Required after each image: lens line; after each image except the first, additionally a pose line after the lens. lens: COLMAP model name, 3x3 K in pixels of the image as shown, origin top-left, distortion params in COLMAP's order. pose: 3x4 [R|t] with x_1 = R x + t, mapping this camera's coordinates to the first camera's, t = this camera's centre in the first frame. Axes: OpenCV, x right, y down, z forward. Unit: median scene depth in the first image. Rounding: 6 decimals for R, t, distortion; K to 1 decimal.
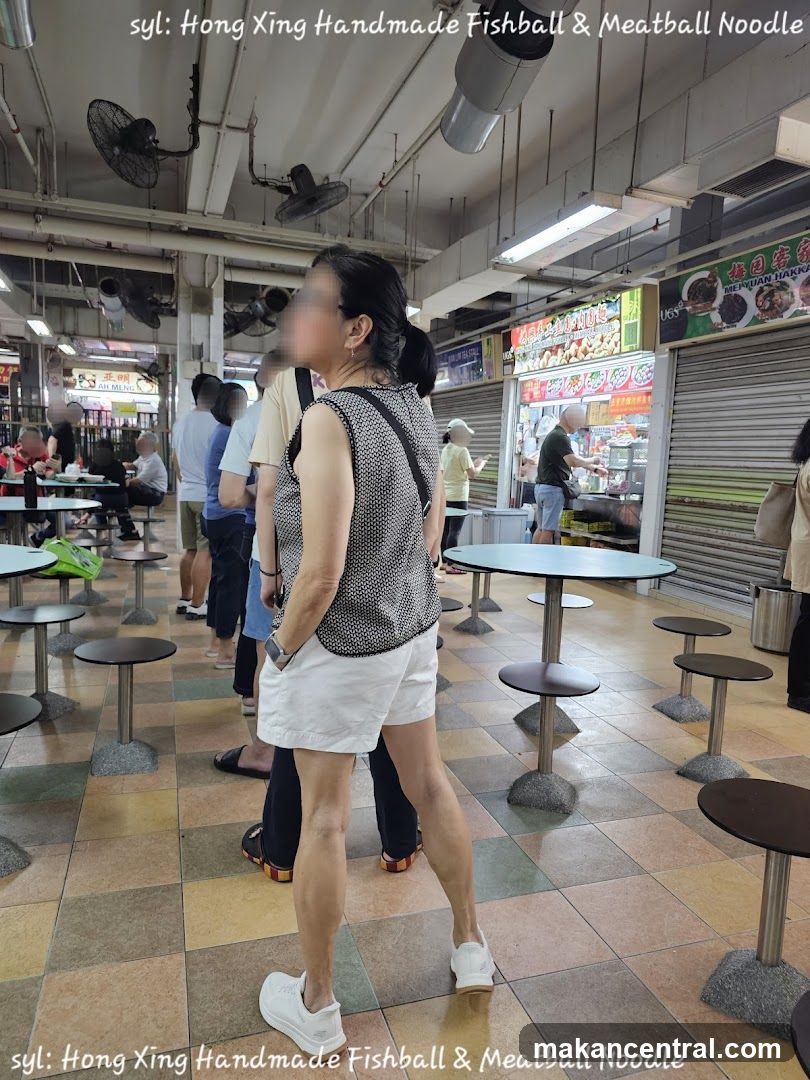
lens RADIAL K [[745.3, 0, 421.2], [0, 745.3, 545.5], [0, 0, 1]] dist [0.044462, -0.029305]
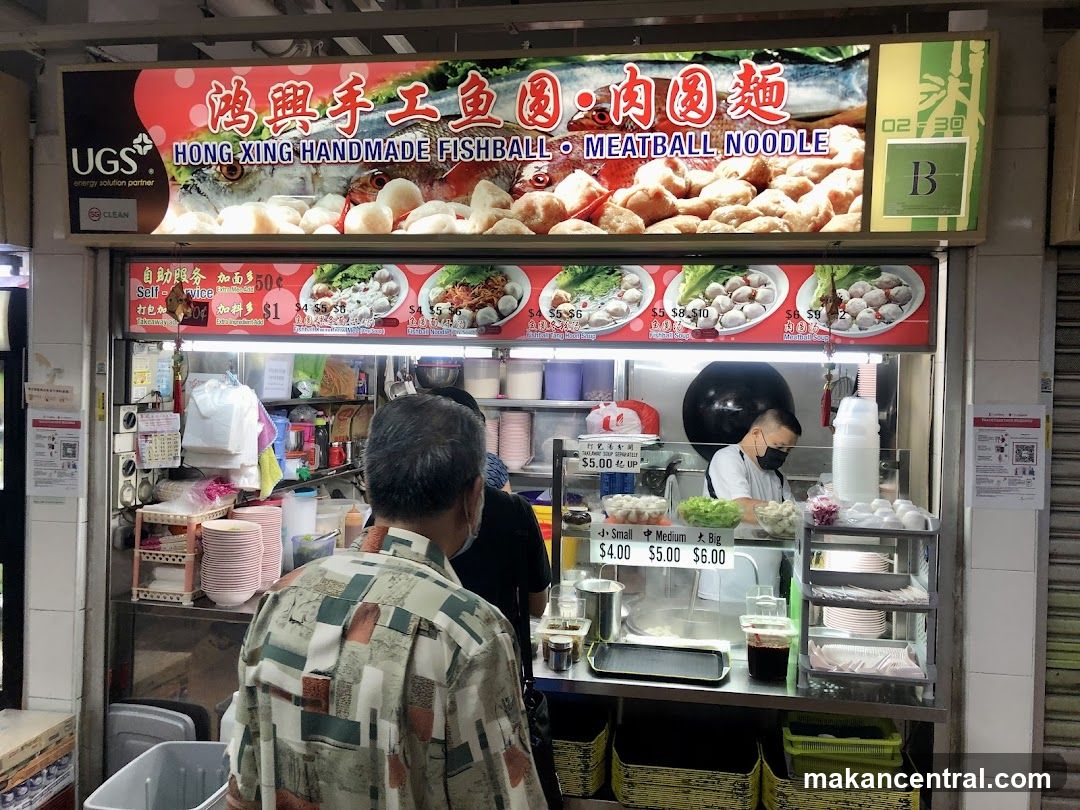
lens RADIAL K [[885.0, 0, 540.5], [0, 885.0, 406.4], [0, 0, 1]] dist [0.018004, -0.004849]
pose [[0.469563, -0.052990, 0.881308, -0.113462], [0.103130, 0.994656, 0.004857, -0.183286], [-0.876855, 0.088608, 0.472518, 0.863796]]
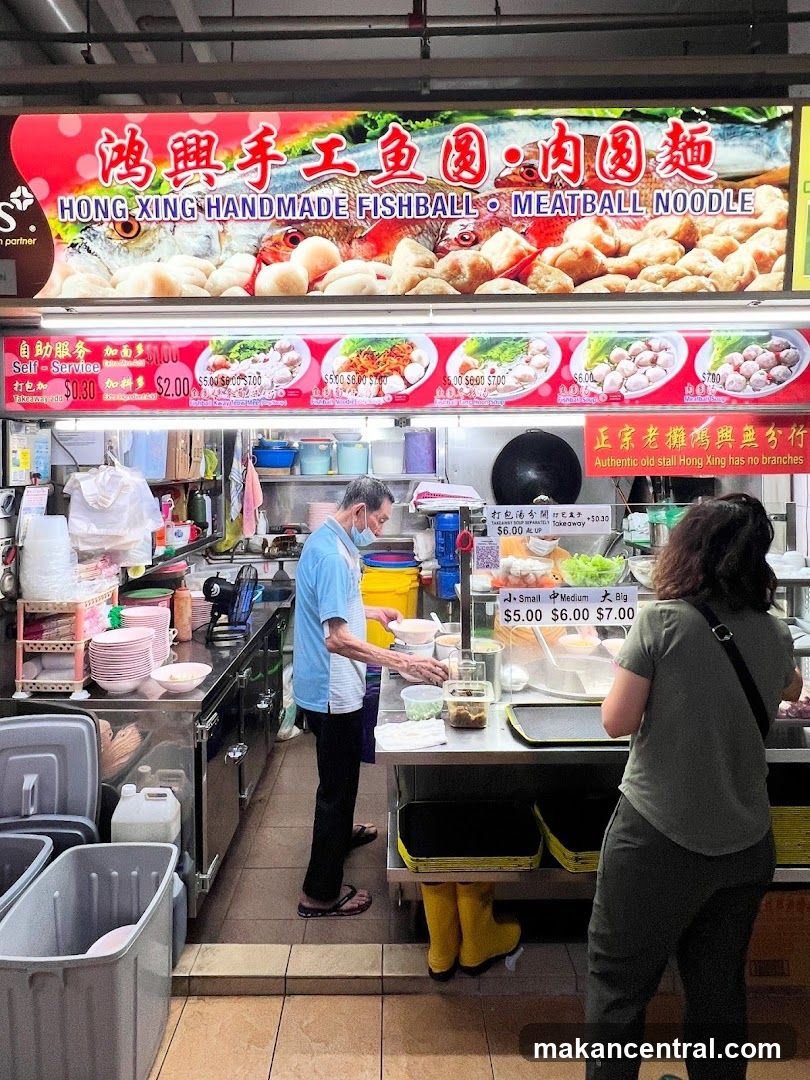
lens RADIAL K [[648.2, 0, 382.4], [0, 648.2, 481.3], [0, 0, 1]] dist [-0.014130, 0.013394]
pose [[0.332689, -0.063513, 0.940896, -0.049218], [0.135957, 0.990536, 0.018791, -0.187645], [-0.933185, 0.121670, 0.338175, 0.979109]]
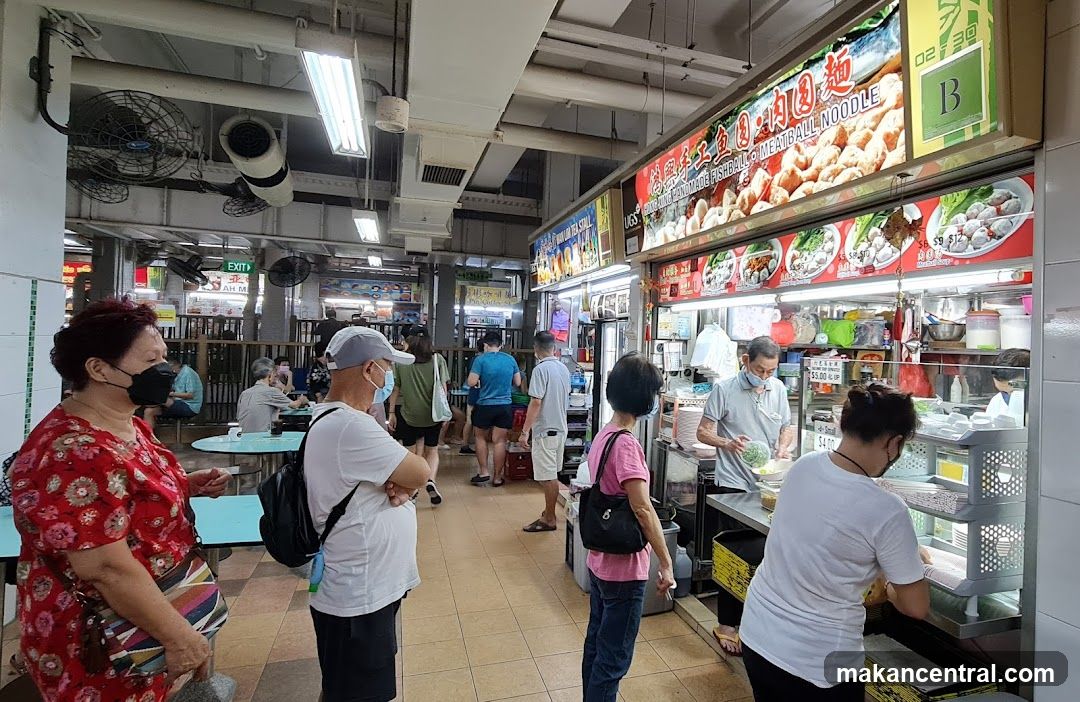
lens RADIAL K [[607.8, 0, 634.0], [0, 607.8, 337.9], [0, 0, 1]] dist [-0.001473, -0.001573]
pose [[0.999039, -0.010883, 0.042463, 0.116542], [0.016233, 0.991670, -0.127774, -0.131562], [-0.040718, 0.128340, 0.990894, 0.674067]]
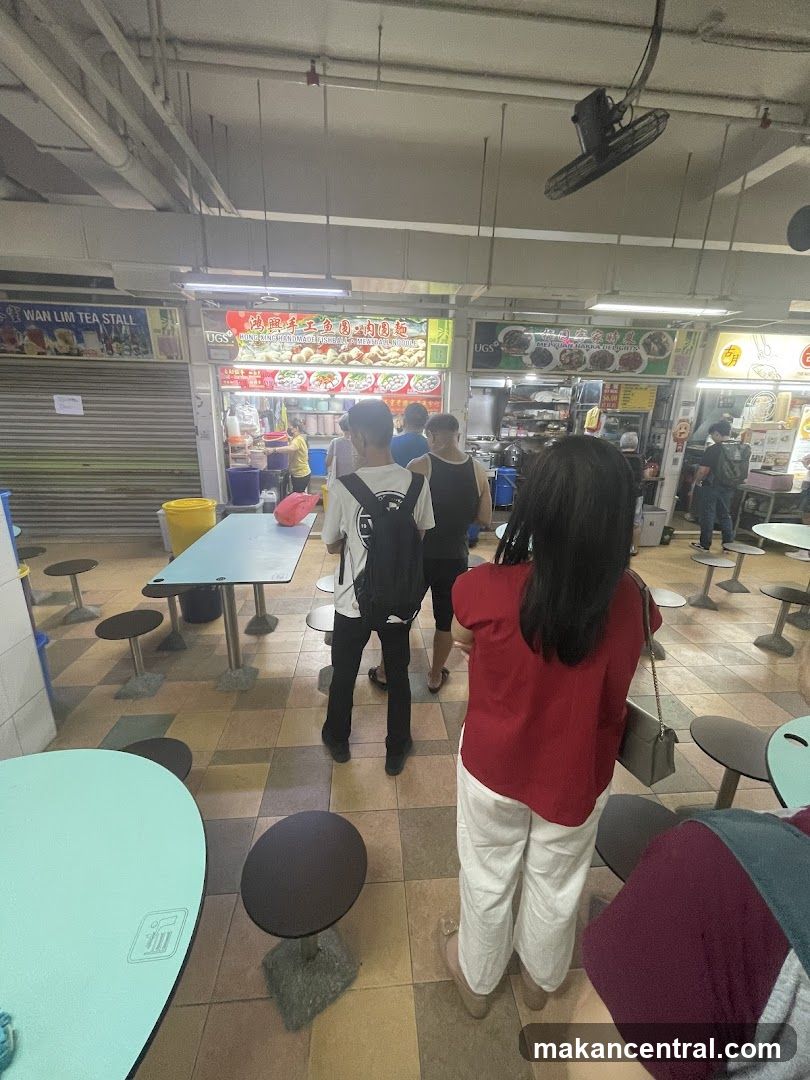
lens RADIAL K [[432.6, 0, 401.5], [0, 432.6, 532.1], [0, 0, 1]] dist [-0.005769, 0.005029]
pose [[0.239673, -0.306714, 0.921132, -0.471140], [0.104757, 0.951416, 0.289541, -0.187975], [-0.965185, 0.027100, 0.260159, 0.775687]]
